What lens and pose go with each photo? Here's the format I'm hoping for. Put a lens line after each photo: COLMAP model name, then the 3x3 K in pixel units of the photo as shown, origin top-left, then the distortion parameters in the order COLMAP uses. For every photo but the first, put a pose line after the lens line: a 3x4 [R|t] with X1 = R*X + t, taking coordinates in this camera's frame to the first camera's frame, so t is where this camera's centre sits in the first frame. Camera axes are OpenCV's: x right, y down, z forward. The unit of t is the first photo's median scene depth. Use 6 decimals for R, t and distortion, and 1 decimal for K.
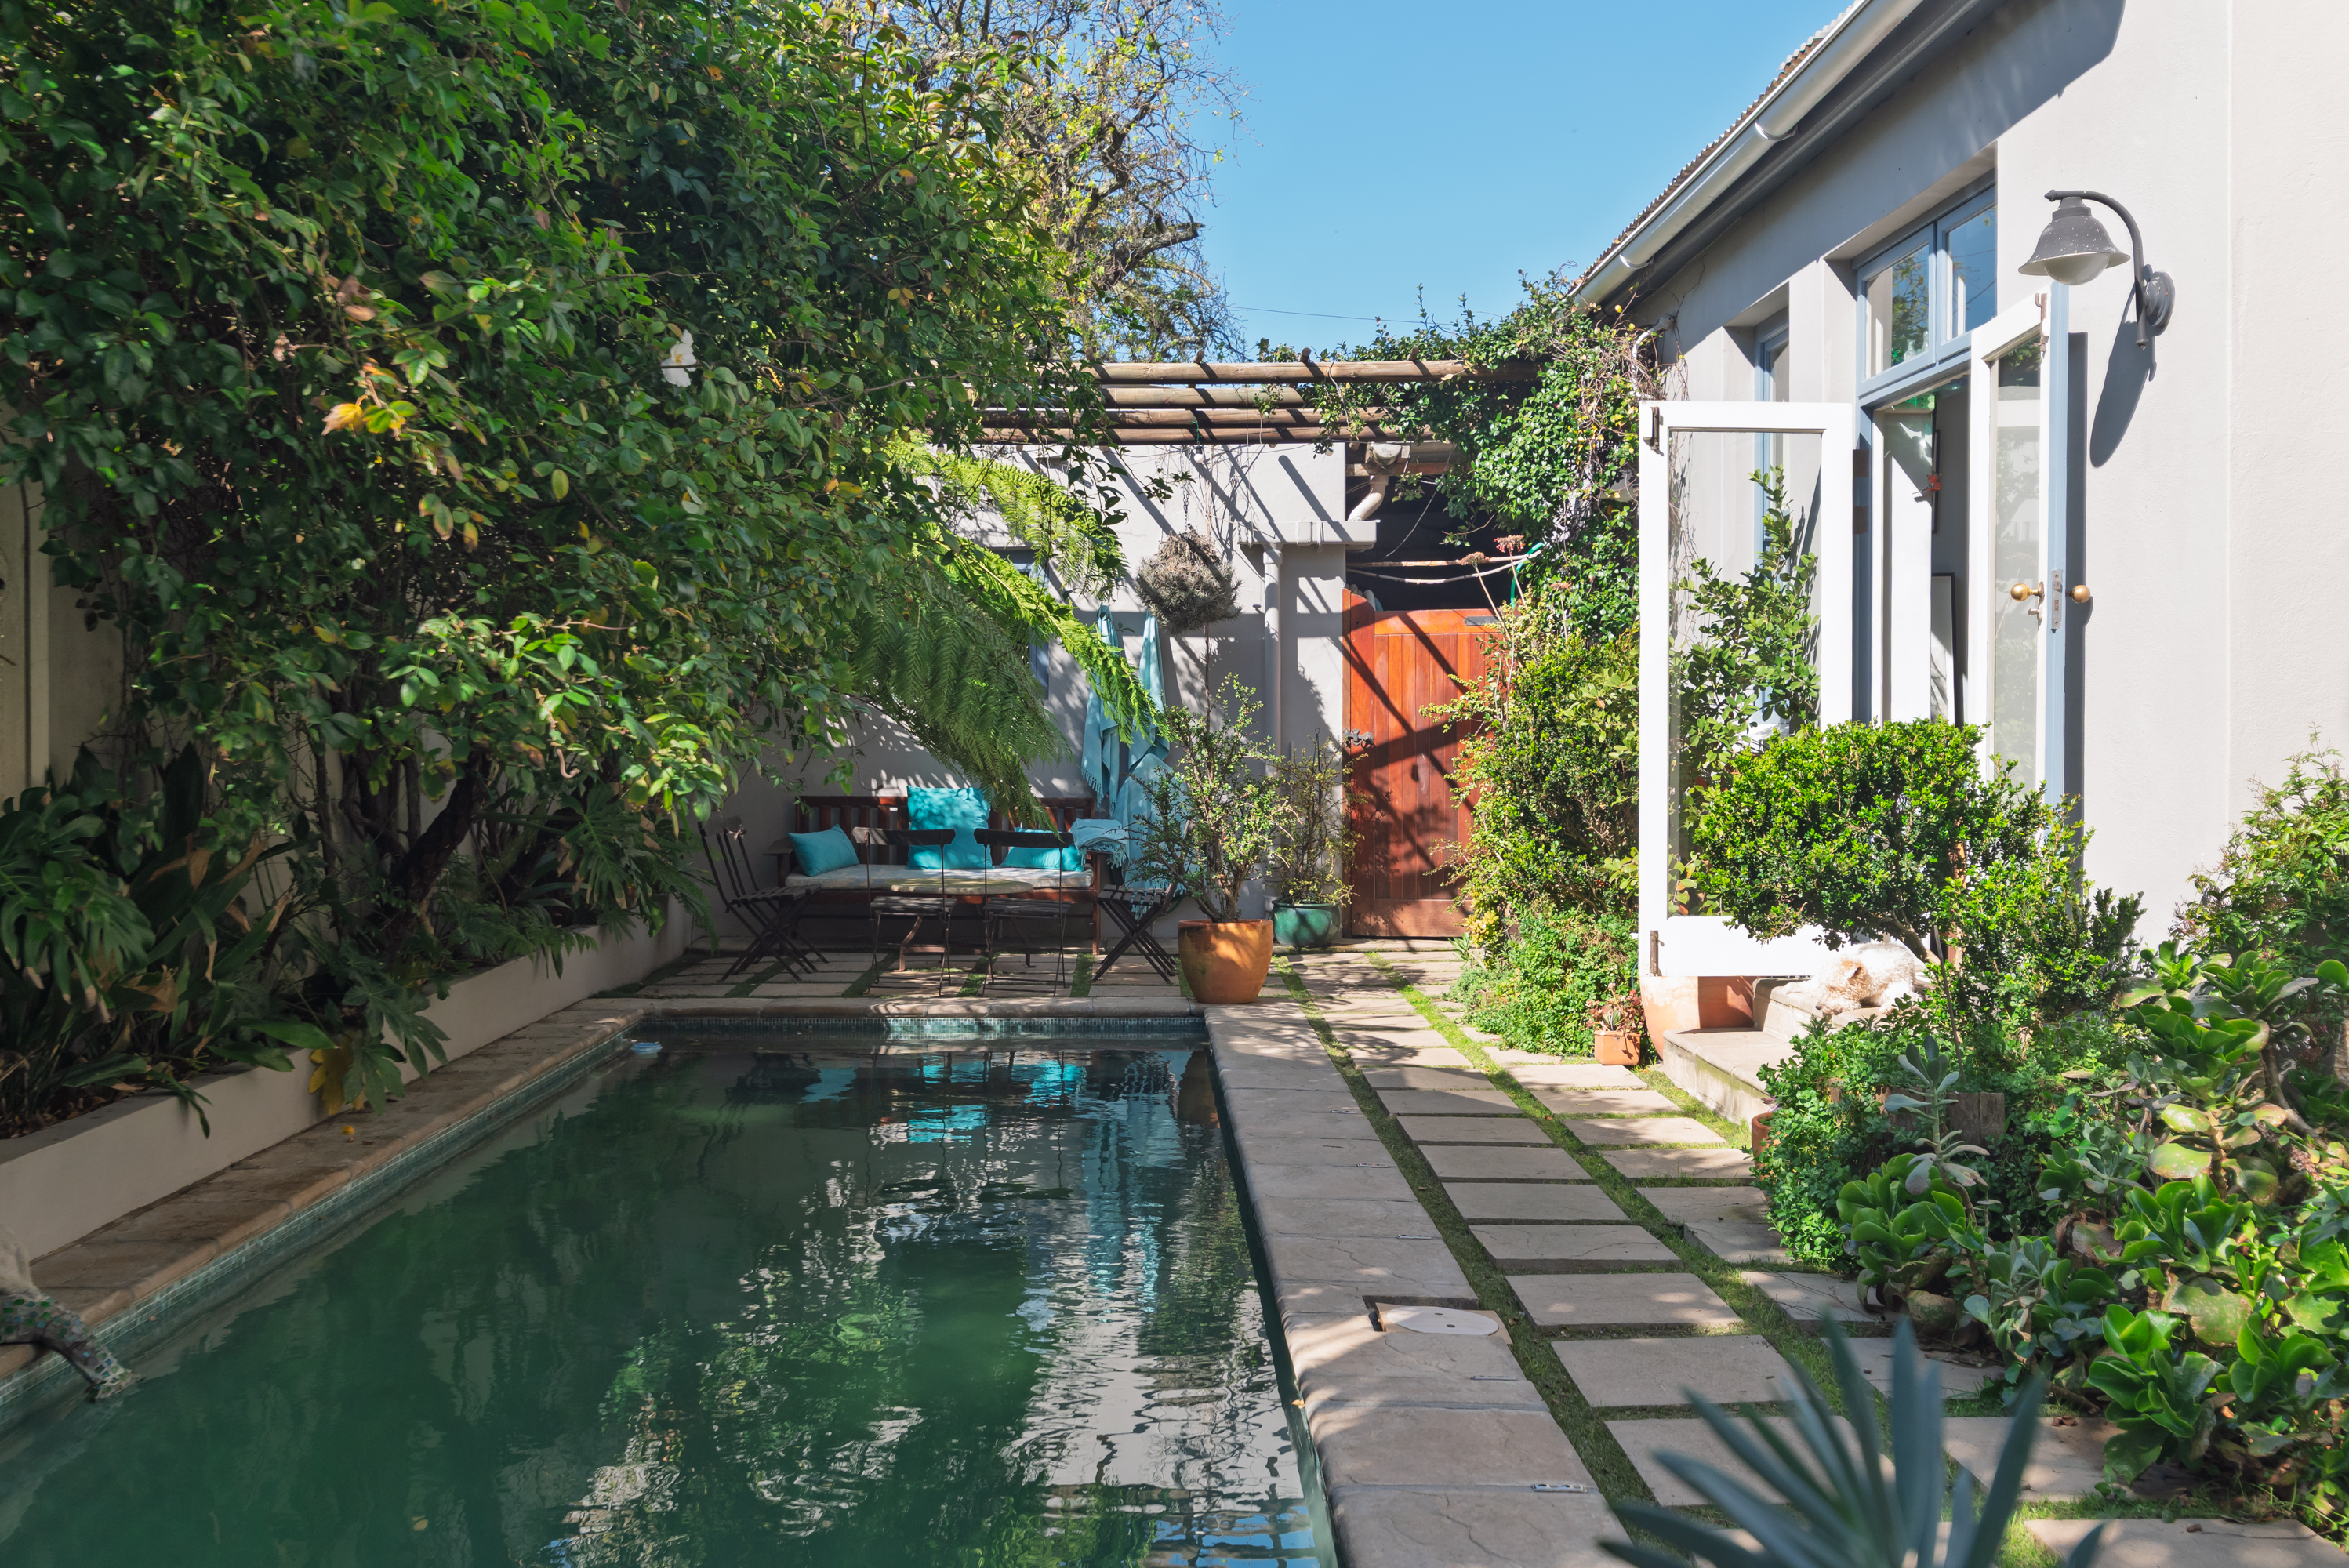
lens RADIAL K [[2360.4, 0, 1172.8], [0, 2360.4, 779.1], [0, 0, 1]] dist [-0.000623, 0.000000]
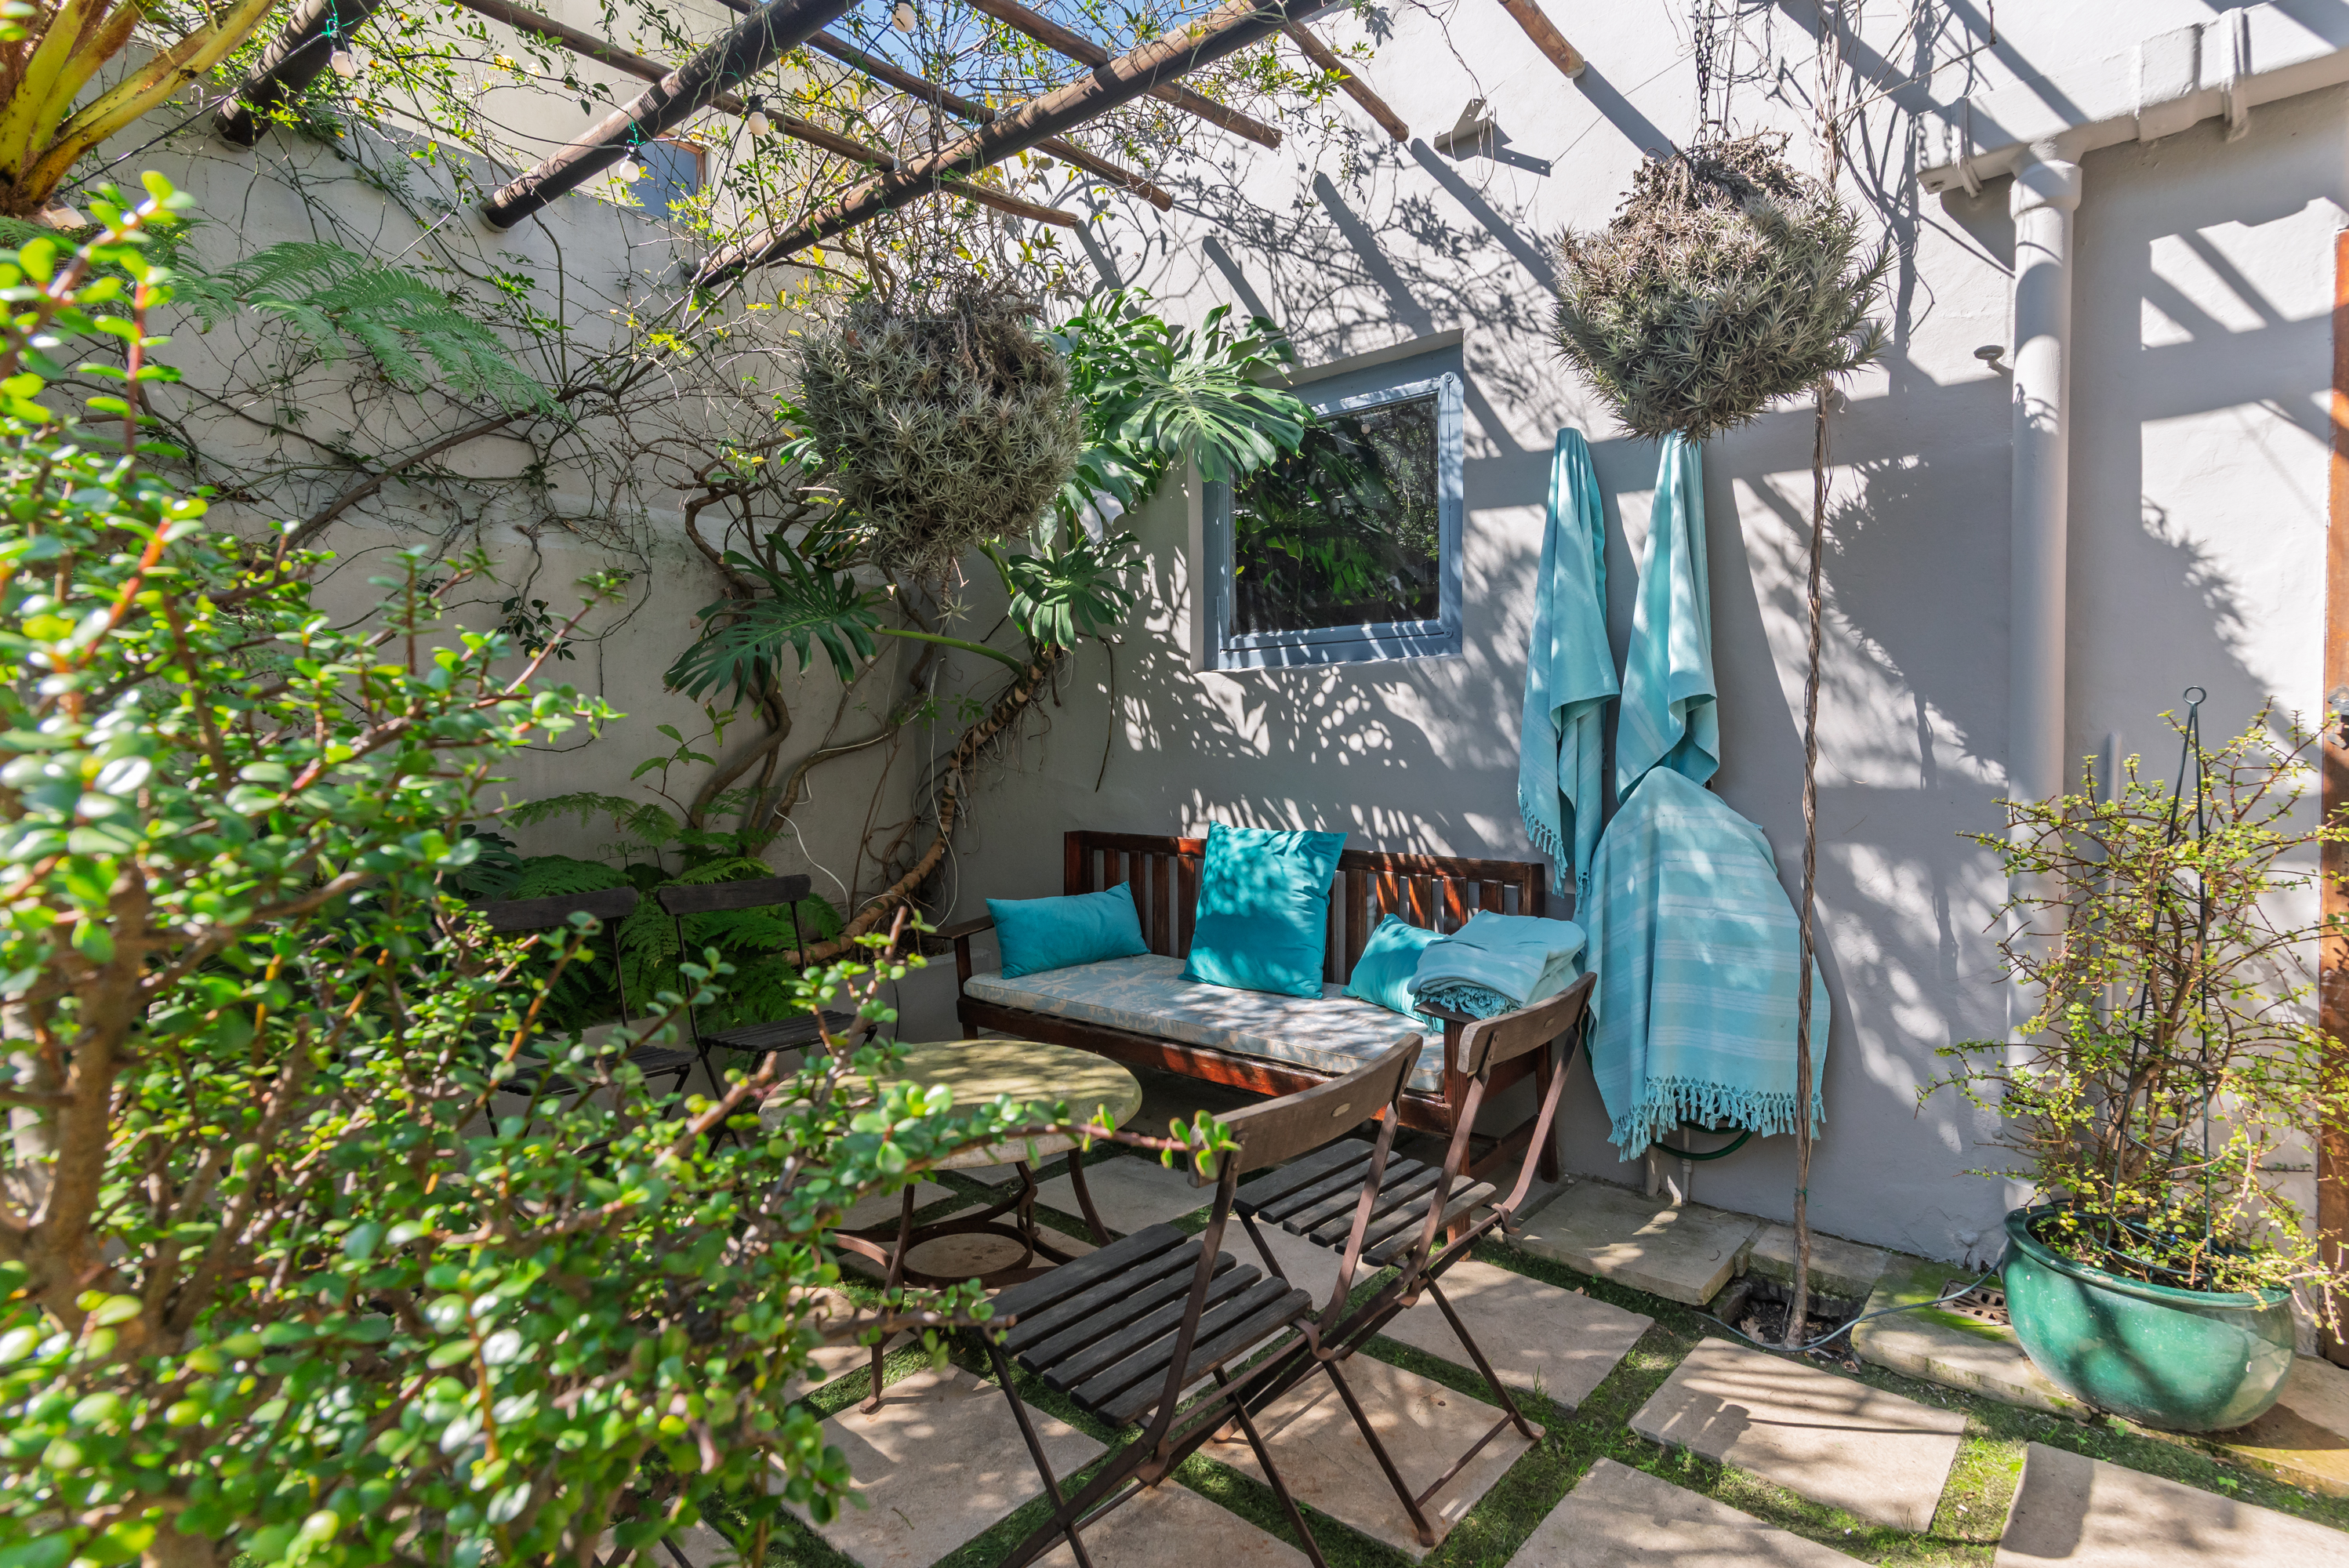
lens RADIAL K [[1177.5, 0, 1183.3], [0, 1177.5, 775.8], [0, 0, 1]] dist [0.013730, -0.000011]
pose [[0.730260, 0.013680, -0.683032, 0.069832], [-0.012253, 0.999901, 0.006926, -0.009303], [0.683059, 0.003311, 0.730356, 0.786868]]
